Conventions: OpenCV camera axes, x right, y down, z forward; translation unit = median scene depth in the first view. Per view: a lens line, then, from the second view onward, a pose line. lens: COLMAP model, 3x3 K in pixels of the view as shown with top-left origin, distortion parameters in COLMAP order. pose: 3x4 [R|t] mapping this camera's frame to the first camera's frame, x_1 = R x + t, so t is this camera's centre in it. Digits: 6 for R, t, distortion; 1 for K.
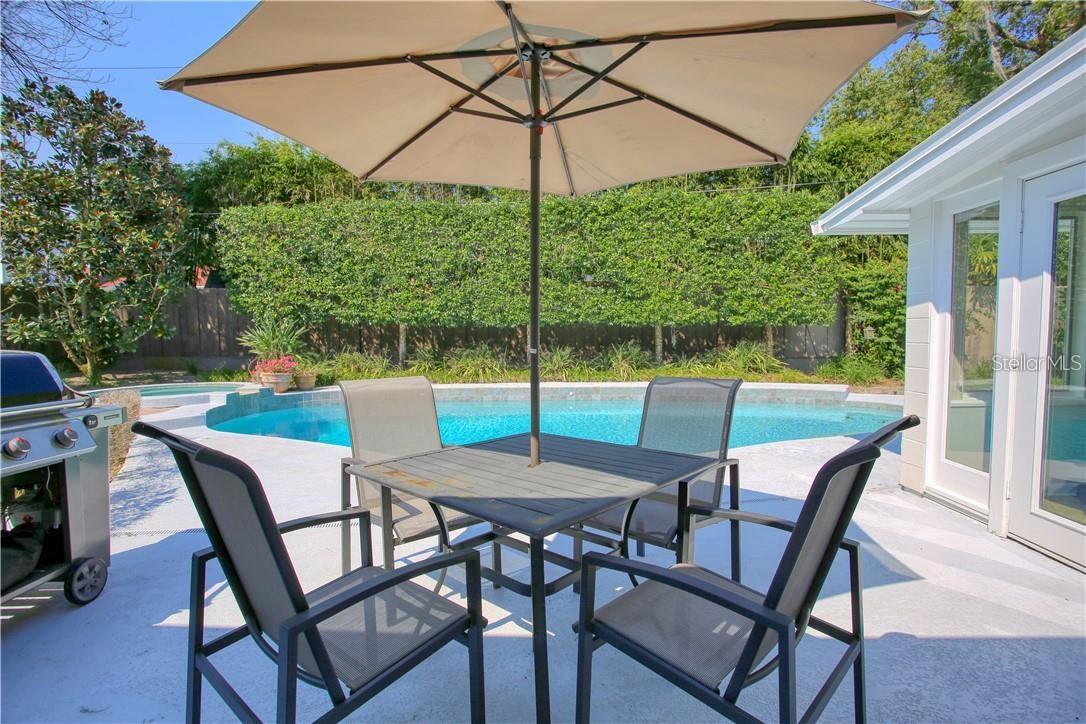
lens RADIAL K [[524.9, 0, 543.0], [0, 524.9, 362.0], [0, 0, 1]] dist [-0.069552, 0.029111]
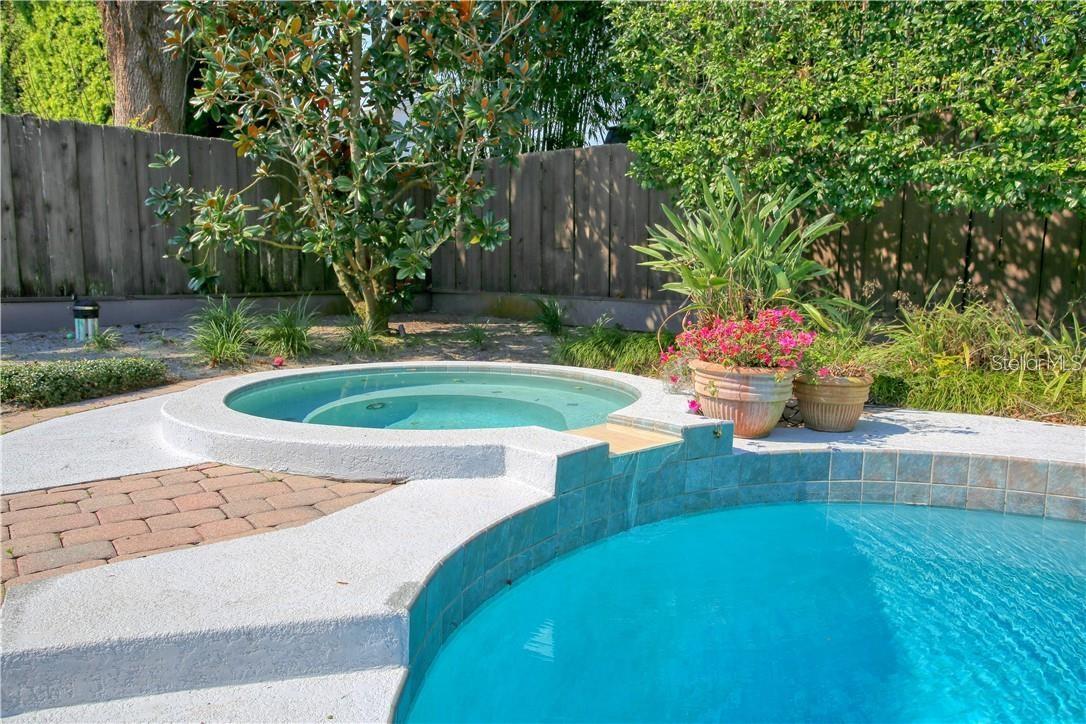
lens RADIAL K [[786.7, 0, 543.0], [0, 786.7, 362.0], [0, 0, 1]] dist [-0.024515, 0.056125]
pose [[0.775237, 0.094439, -0.624571, -0.284079], [-0.057489, 0.995206, 0.079125, -0.007357], [0.629049, -0.025434, 0.776950, 0.510154]]
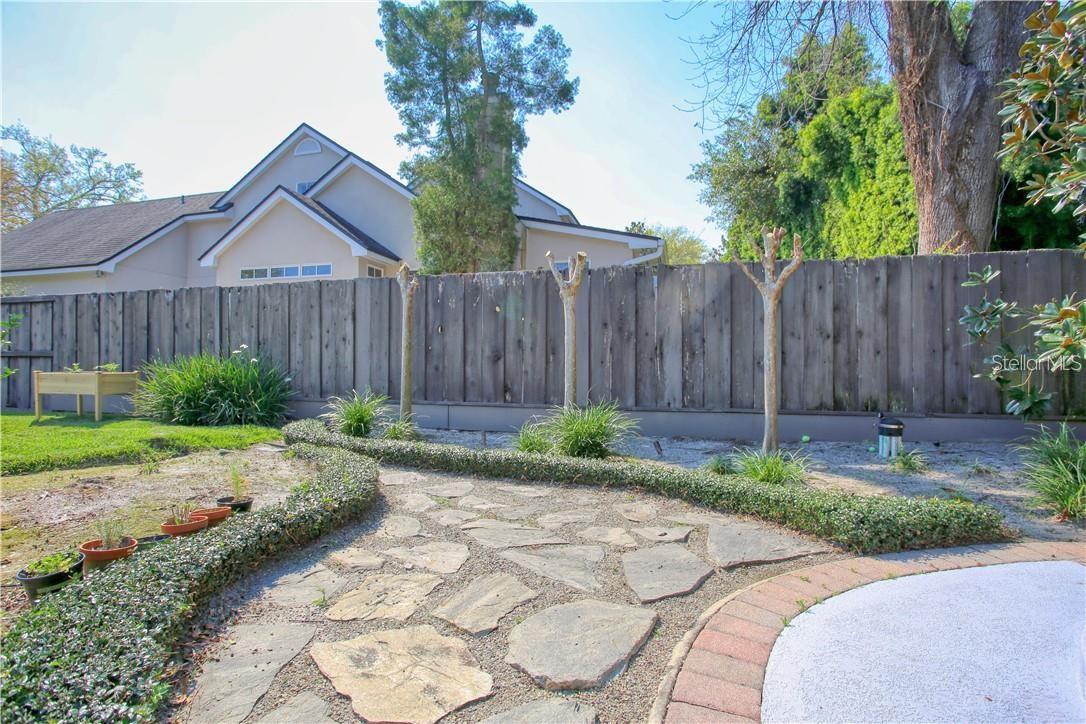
lens RADIAL K [[524.9, 0, 543.0], [0, 524.9, 362.0], [0, 0, 1]] dist [-0.069552, 0.029111]
pose [[-0.187458, -0.003176, -0.982268, -0.494016], [-0.066789, 0.997722, 0.009520, -0.017682], [0.979999, 0.067389, -0.187243, 0.562016]]
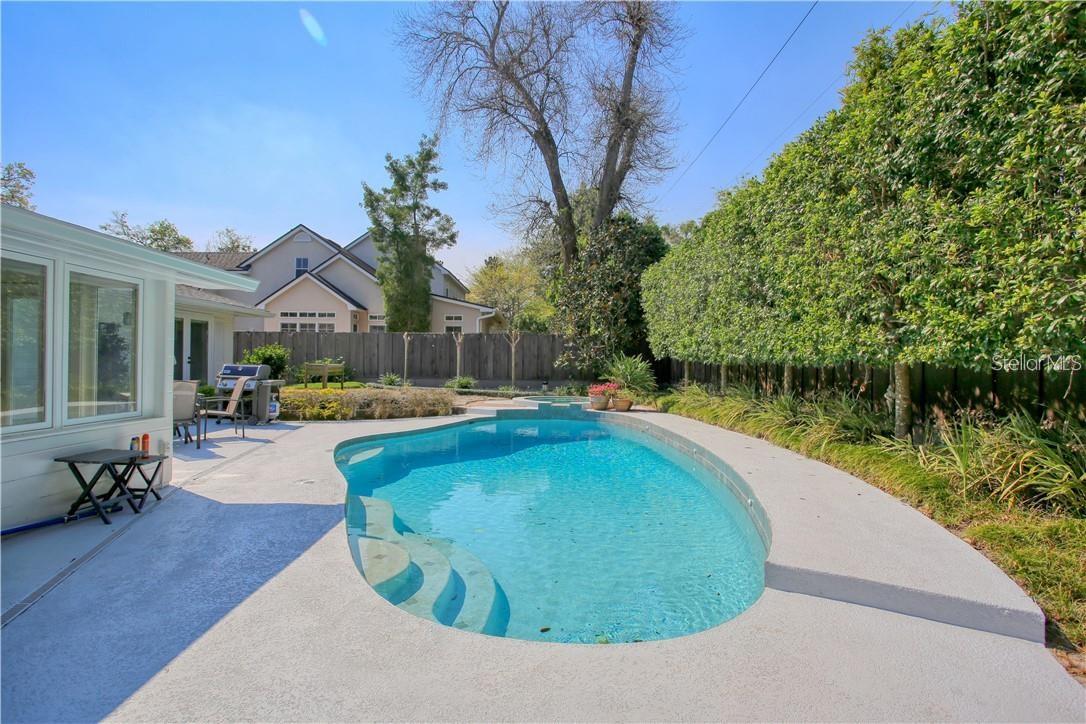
lens RADIAL K [[524.9, 0, 543.0], [0, 524.9, 362.0], [0, 0, 1]] dist [-0.069552, 0.029111]
pose [[0.070014, 0.010789, -0.997488, 0.708150], [-0.076868, 0.997027, 0.005388, -0.051219], [0.994580, 0.076298, 0.070635, 0.643513]]
